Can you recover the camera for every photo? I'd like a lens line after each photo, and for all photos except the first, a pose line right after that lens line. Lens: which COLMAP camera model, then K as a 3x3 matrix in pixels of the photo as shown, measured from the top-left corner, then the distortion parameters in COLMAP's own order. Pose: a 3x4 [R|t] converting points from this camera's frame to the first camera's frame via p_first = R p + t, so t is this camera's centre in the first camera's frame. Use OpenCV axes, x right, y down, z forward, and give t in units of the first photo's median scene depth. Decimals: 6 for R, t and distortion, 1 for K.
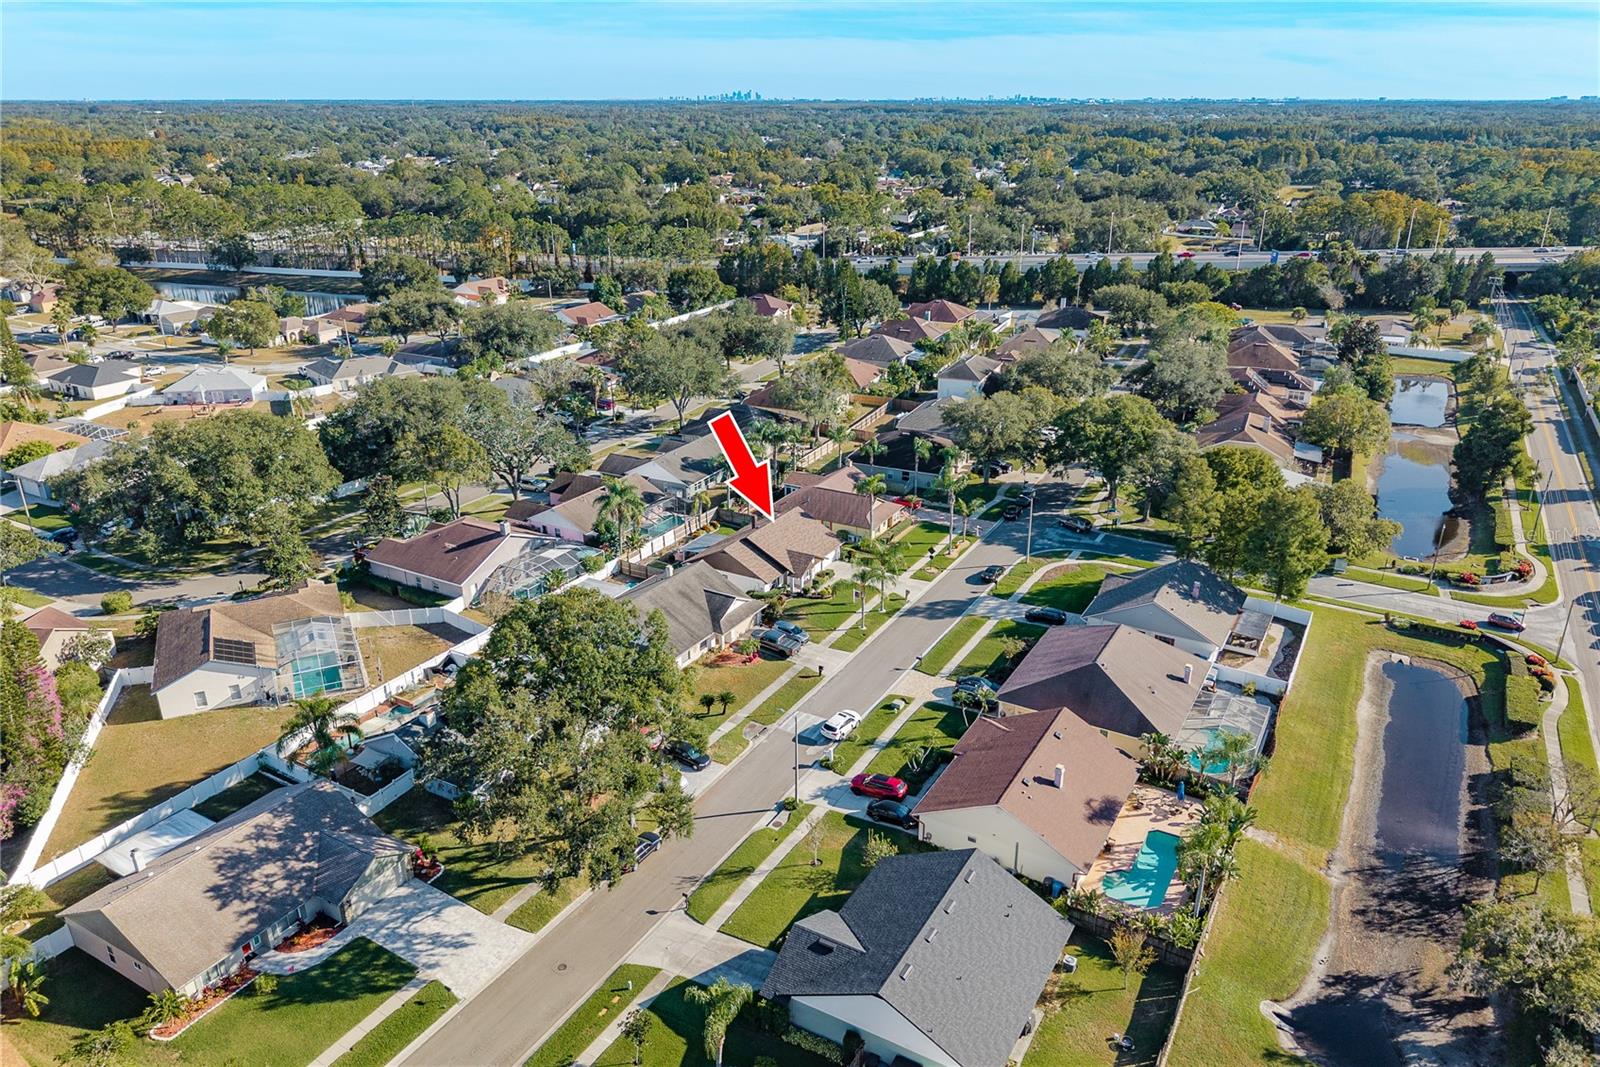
lens RADIAL K [[1101.9, 0, 800.0], [0, 1101.9, 533.5], [0, 0, 1]] dist [0.065555, -0.108029]
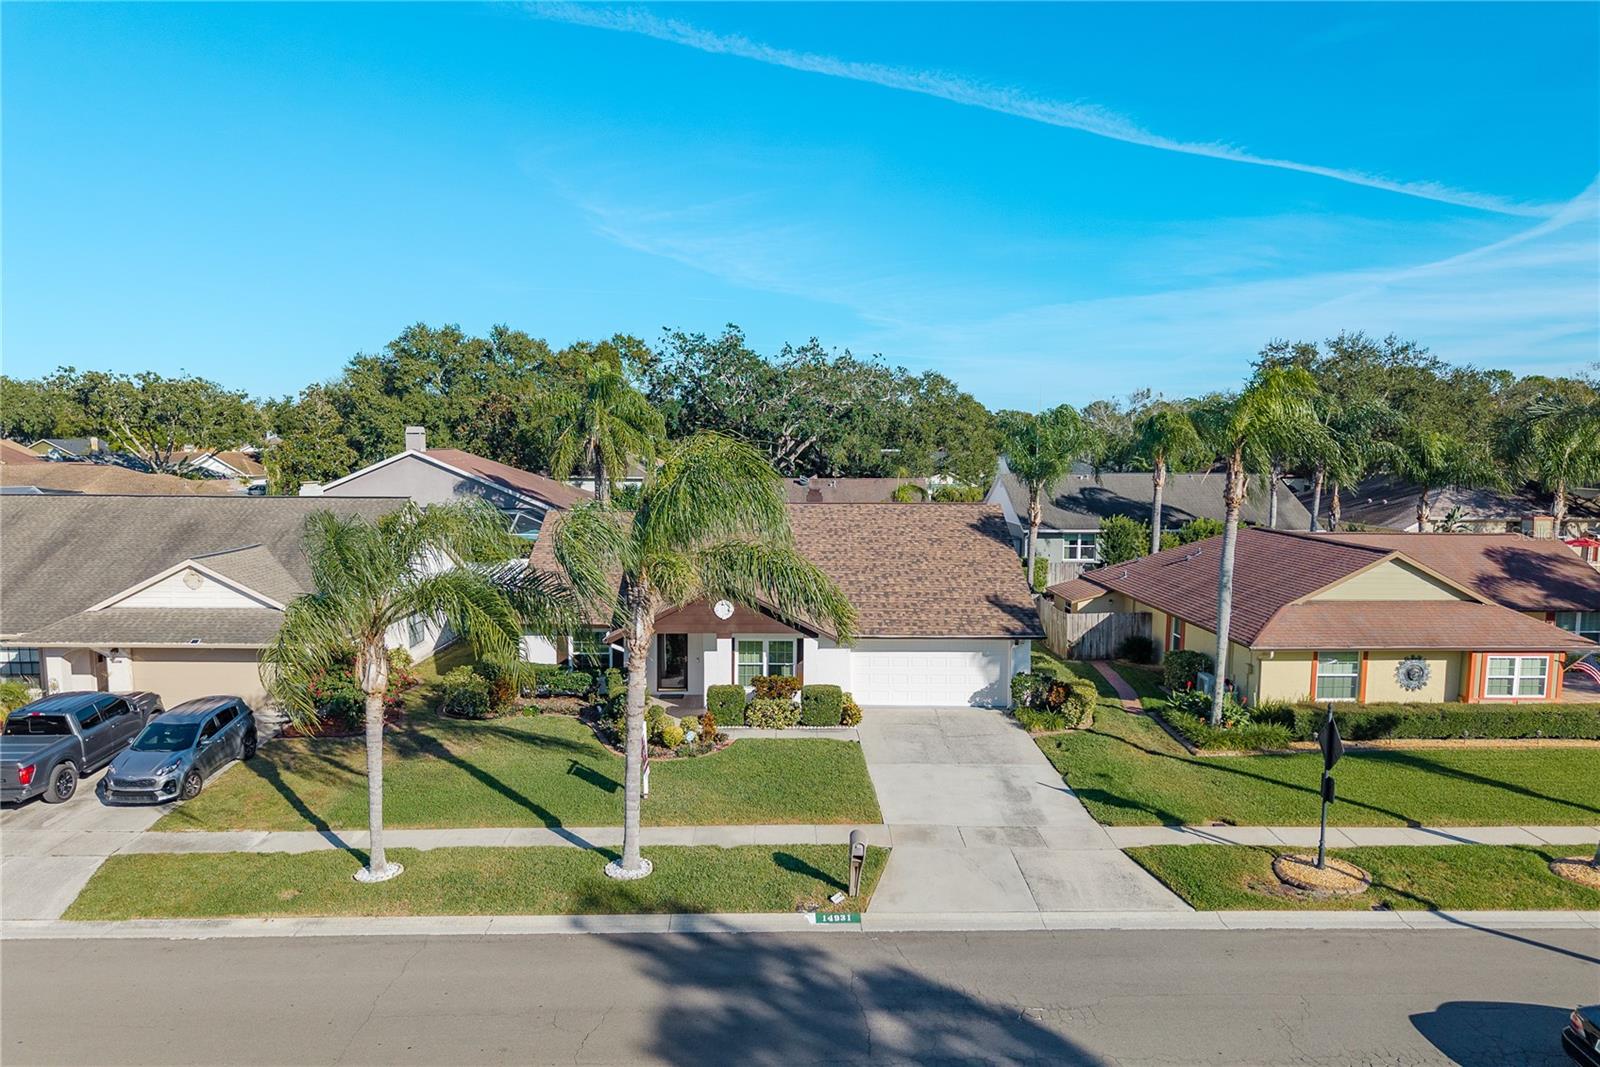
lens RADIAL K [[1125.6, 0, 800.0], [0, 1125.6, 533.5], [0, 0, 1]] dist [-0.005239, -0.021279]
pose [[0.522822, 0.091858, -0.847478, 0.226854], [-0.324874, 0.940617, -0.098466, 0.029683], [0.788108, 0.326804, 0.521618, 0.910747]]
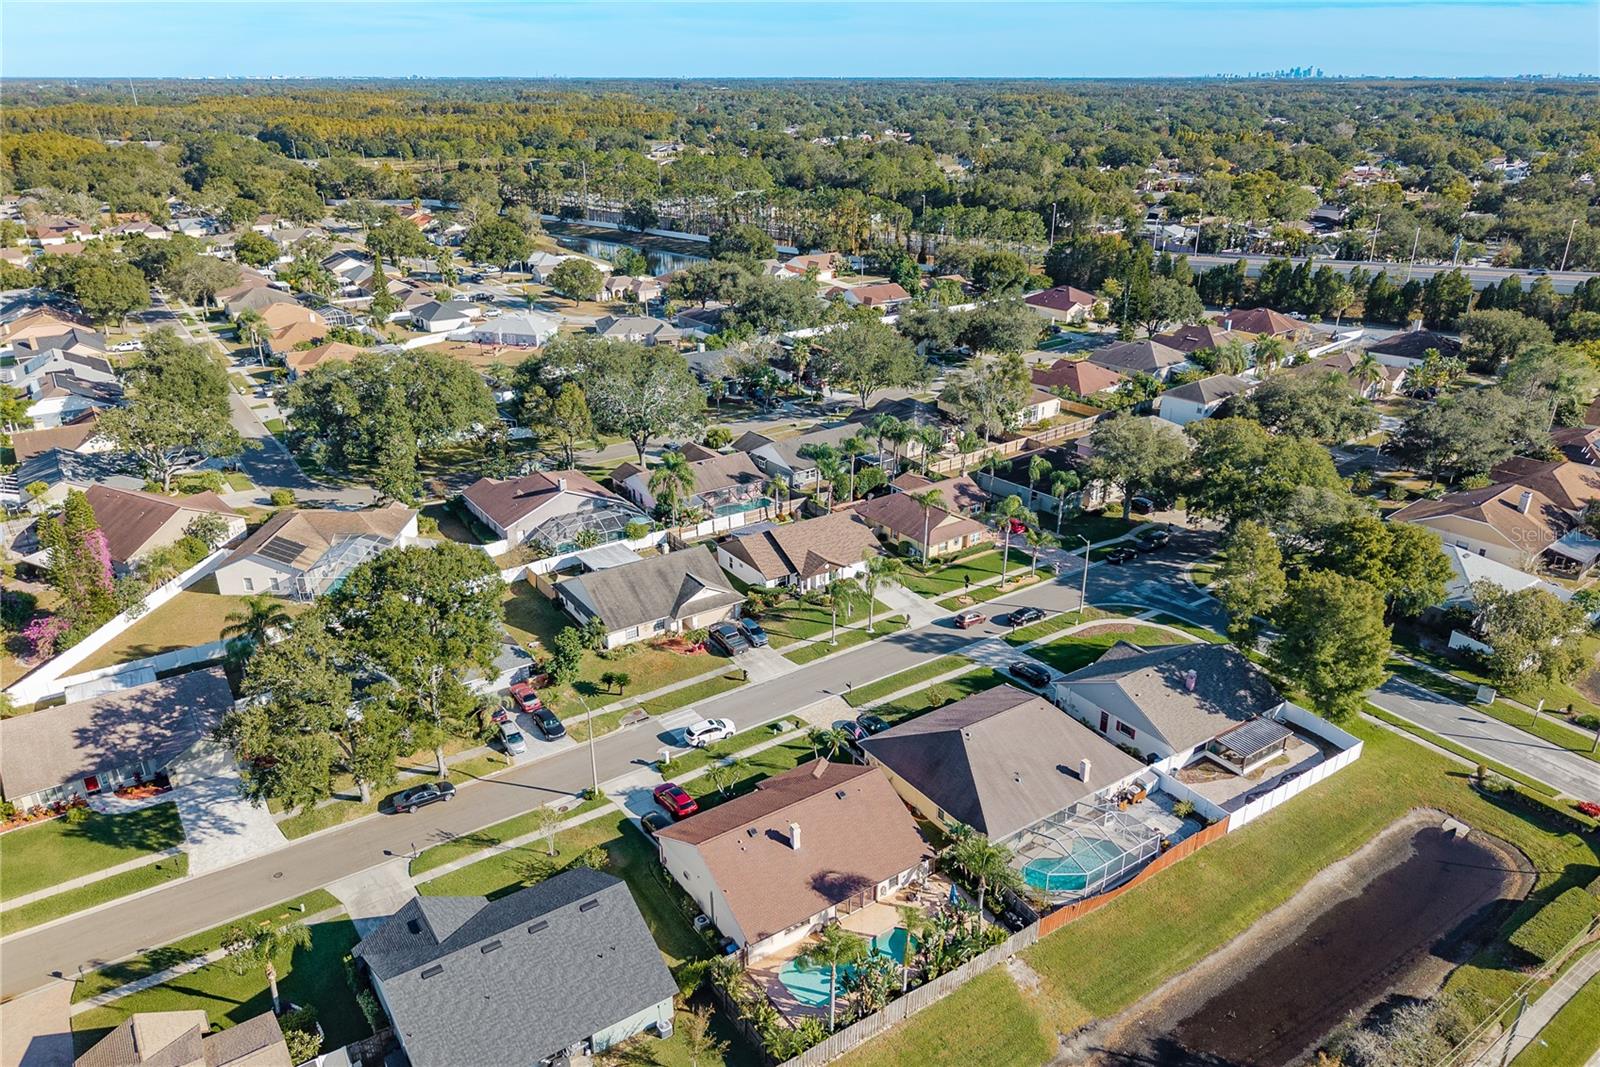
lens RADIAL K [[1107.7, 0, 800.0], [0, 1107.7, 533.5], [0, 0, 1]] dist [0.029164, -0.033135]
pose [[0.902254, 0.165958, -0.397989, 0.378952], [-0.159077, 0.985973, 0.050510, -0.048904], [0.400789, 0.017738, 0.915999, 0.112665]]
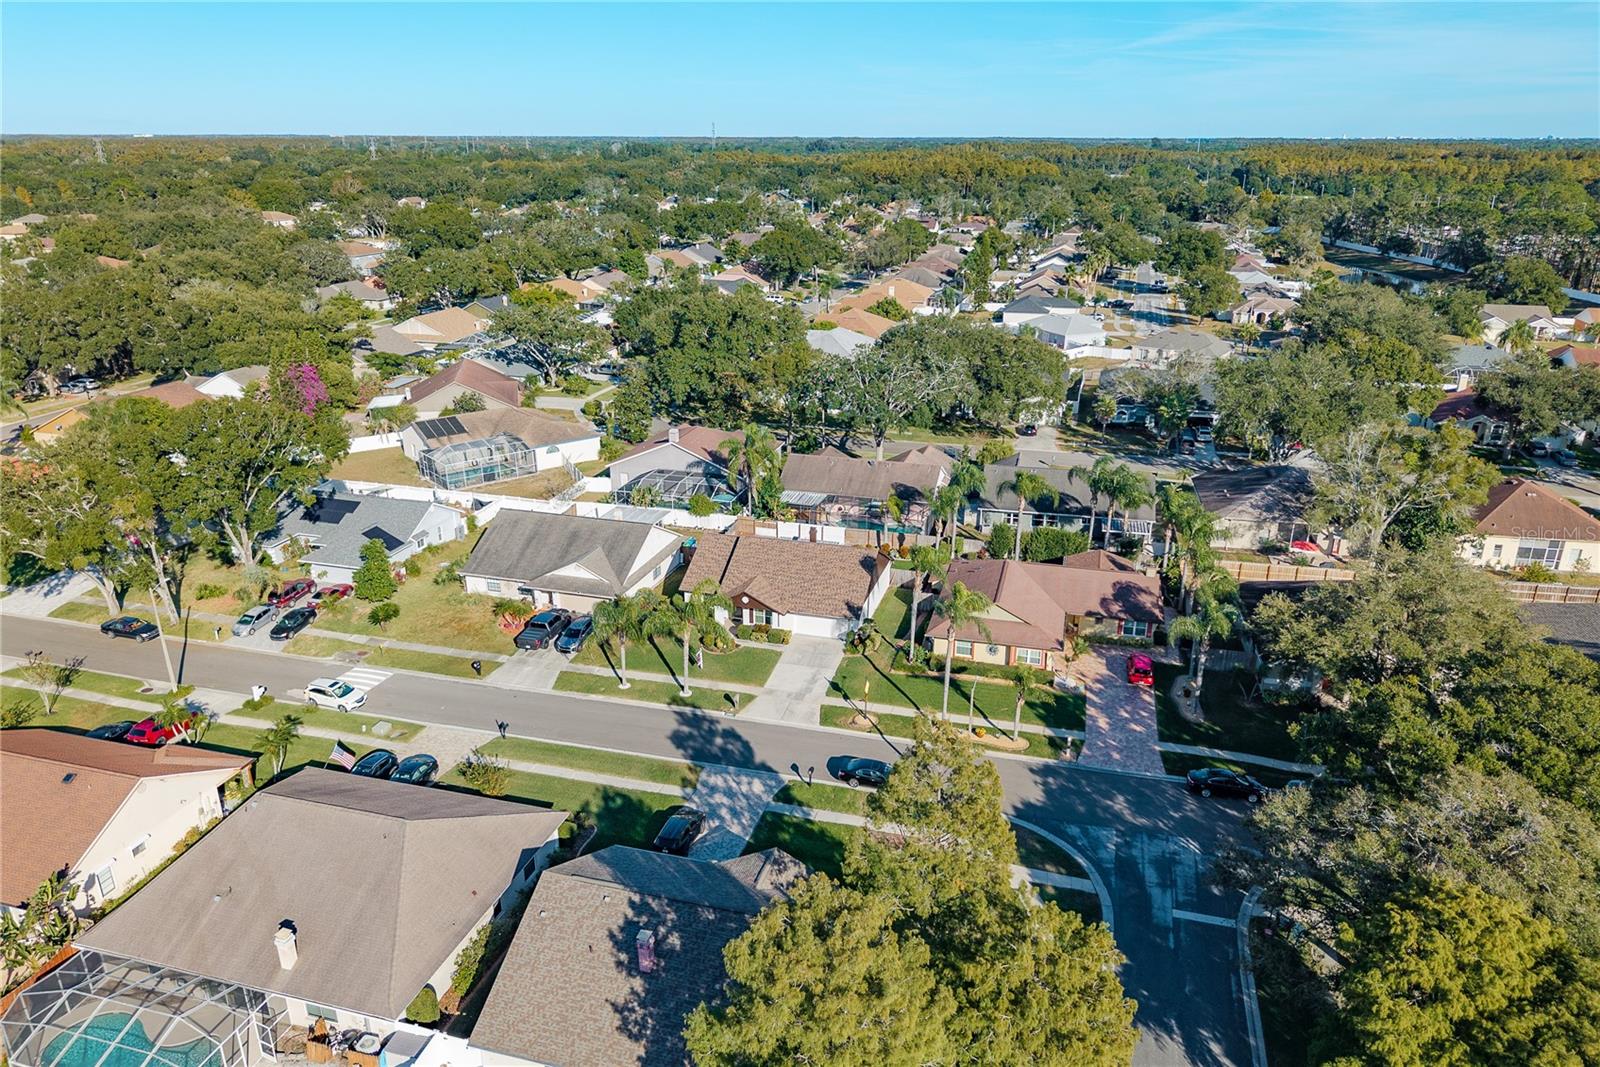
lens RADIAL K [[1107.7, 0, 800.0], [0, 1107.7, 533.5], [0, 0, 1]] dist [0.029164, -0.033135]
pose [[0.250189, 0.335085, -0.908363, 0.643803], [-0.361994, 0.902532, 0.233230, -0.188911], [0.897979, 0.270470, 0.347102, 0.807700]]
